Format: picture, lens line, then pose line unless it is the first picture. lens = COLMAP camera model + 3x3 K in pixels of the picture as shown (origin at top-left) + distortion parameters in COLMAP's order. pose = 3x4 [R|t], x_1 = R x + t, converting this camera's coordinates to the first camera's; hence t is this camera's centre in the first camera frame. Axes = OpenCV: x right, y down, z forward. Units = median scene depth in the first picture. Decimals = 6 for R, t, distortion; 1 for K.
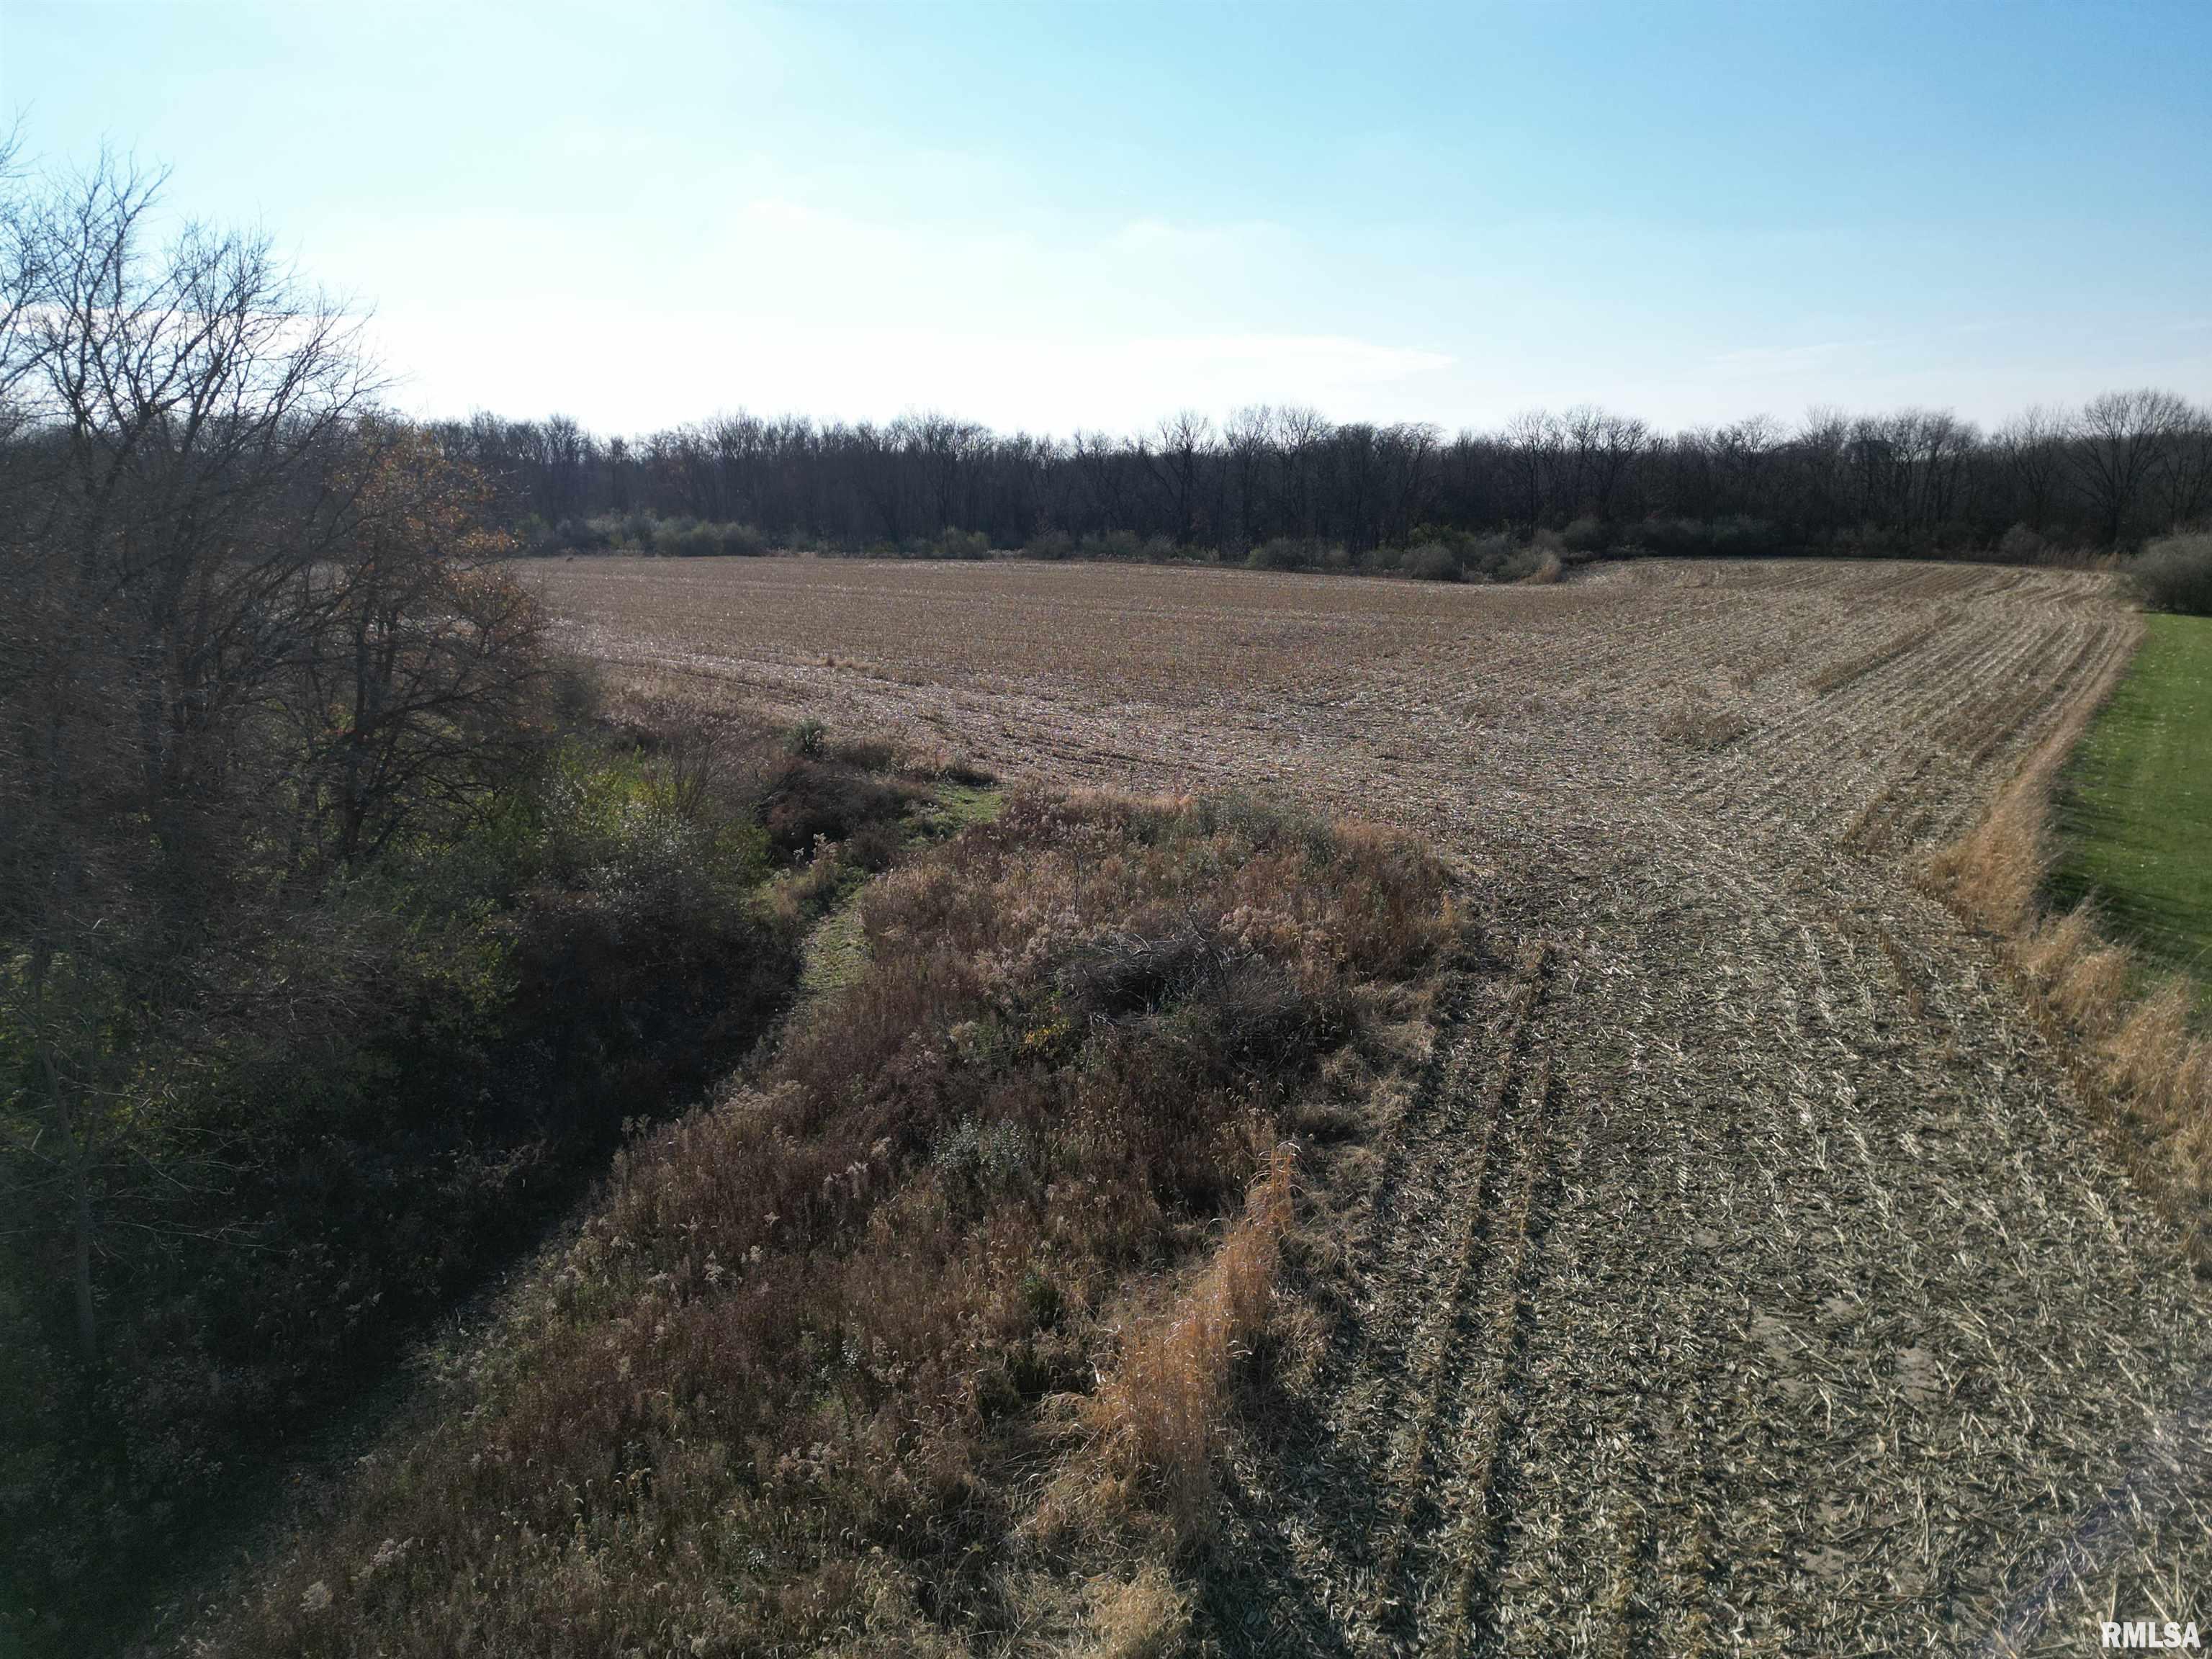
lens RADIAL K [[1521.1, 0, 1110.2], [0, 1521.1, 823.9], [0, 0, 1]] dist [0.099091, -0.106614]
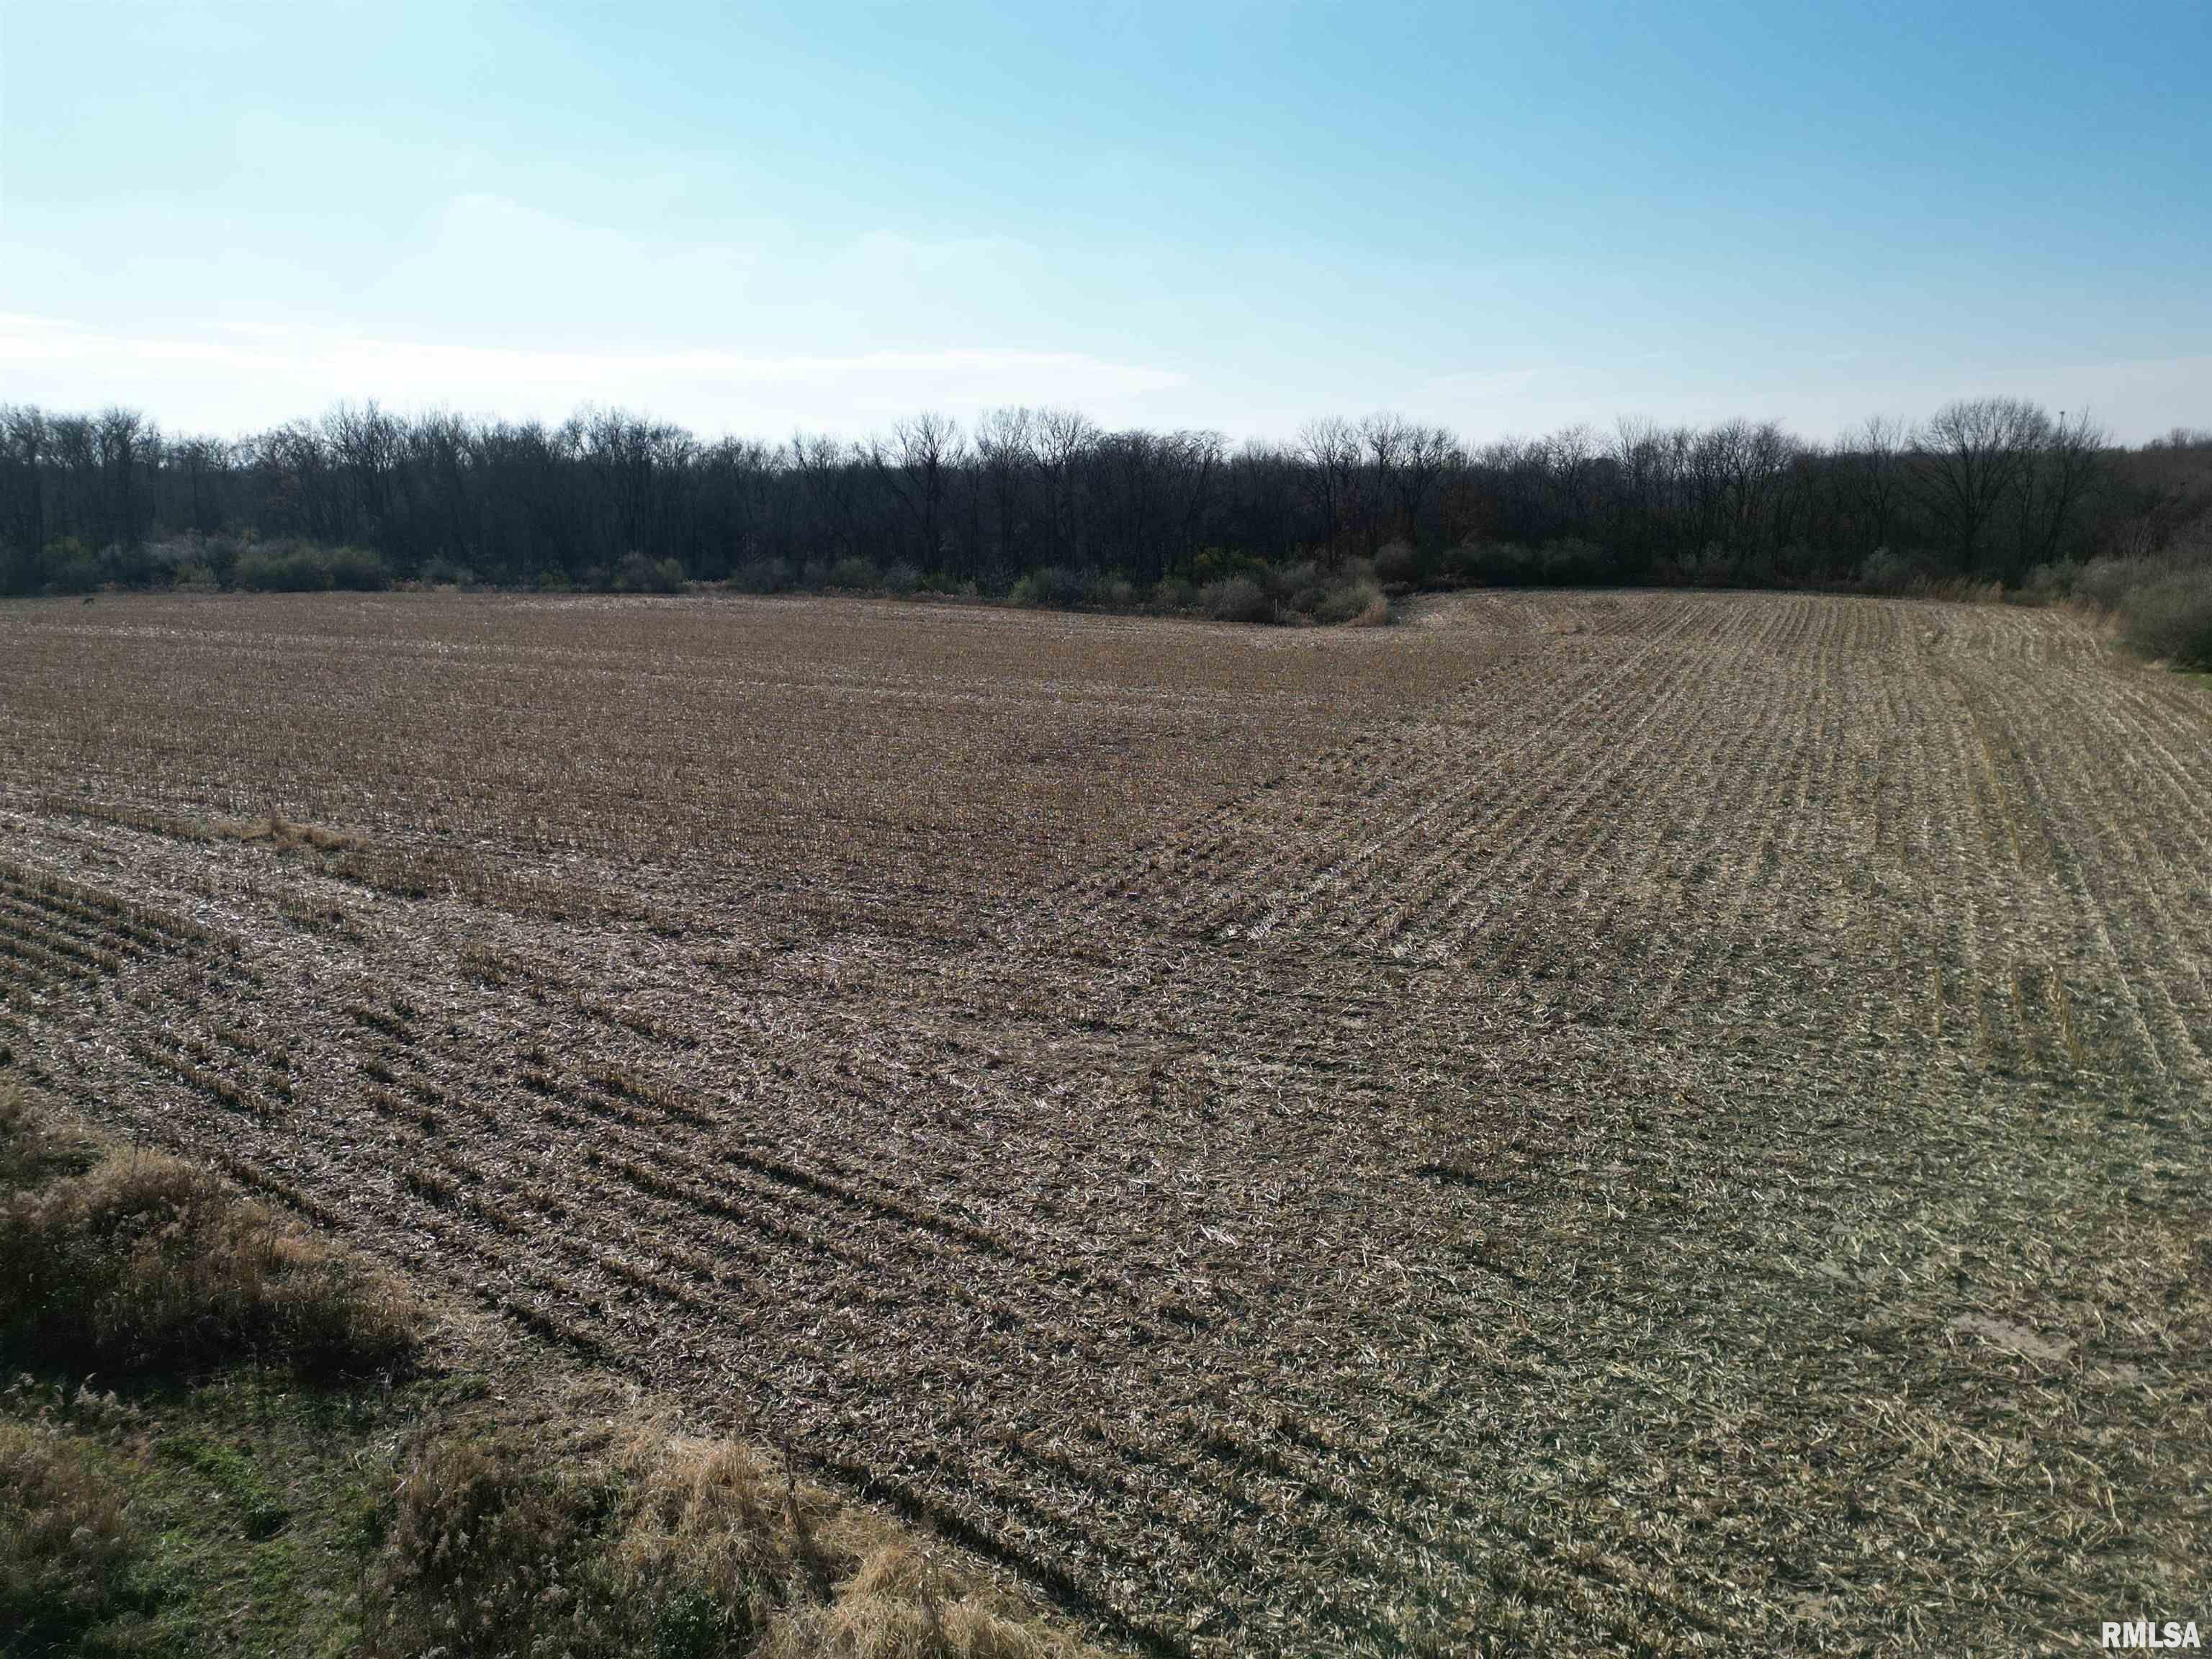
lens RADIAL K [[1521.1, 0, 1110.2], [0, 1521.1, 823.9], [0, 0, 1]] dist [0.099091, -0.106614]
pose [[0.986875, -0.032523, 0.158176, 0.008321], [0.034001, 0.999400, -0.006648, -0.039109], [-0.157865, 0.011939, 0.987388, 0.171534]]
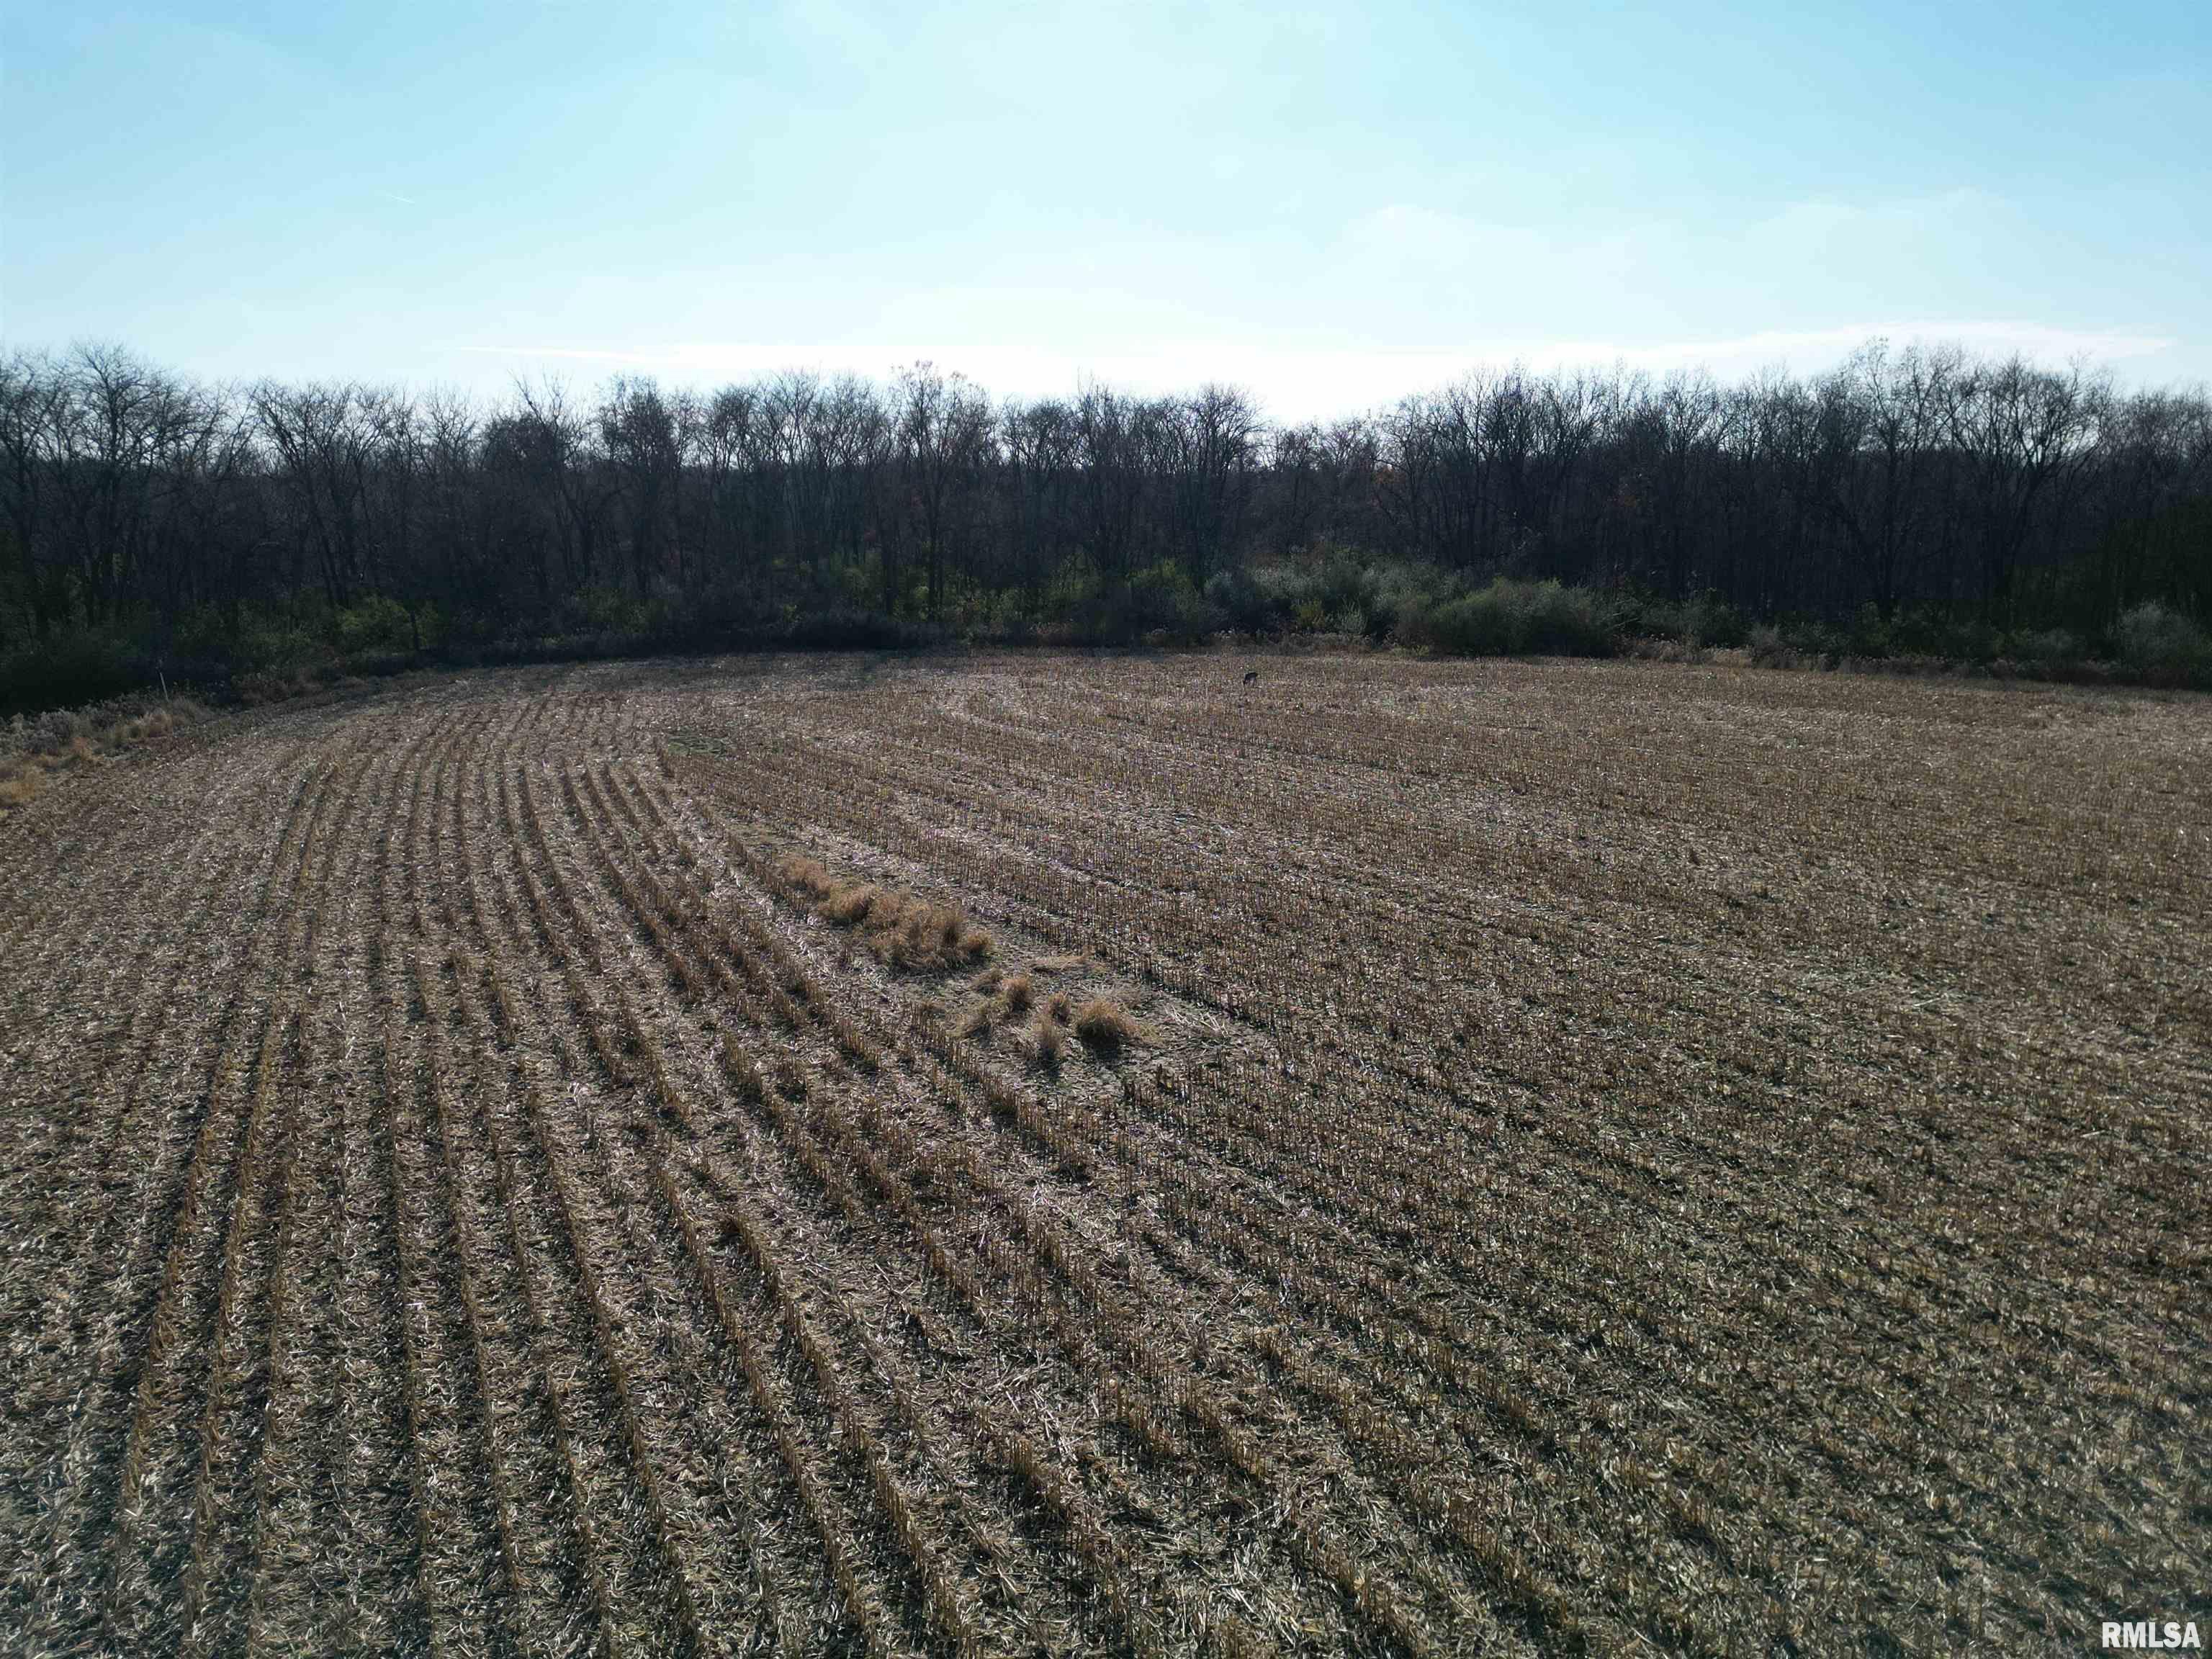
lens RADIAL K [[1521.1, 0, 1110.2], [0, 1521.1, 823.9], [0, 0, 1]] dist [0.099091, -0.106614]
pose [[0.933248, 0.078730, -0.350500, -0.208223], [-0.081470, 0.996652, 0.006944, -0.117019], [0.349873, 0.022075, 0.936537, 0.521890]]
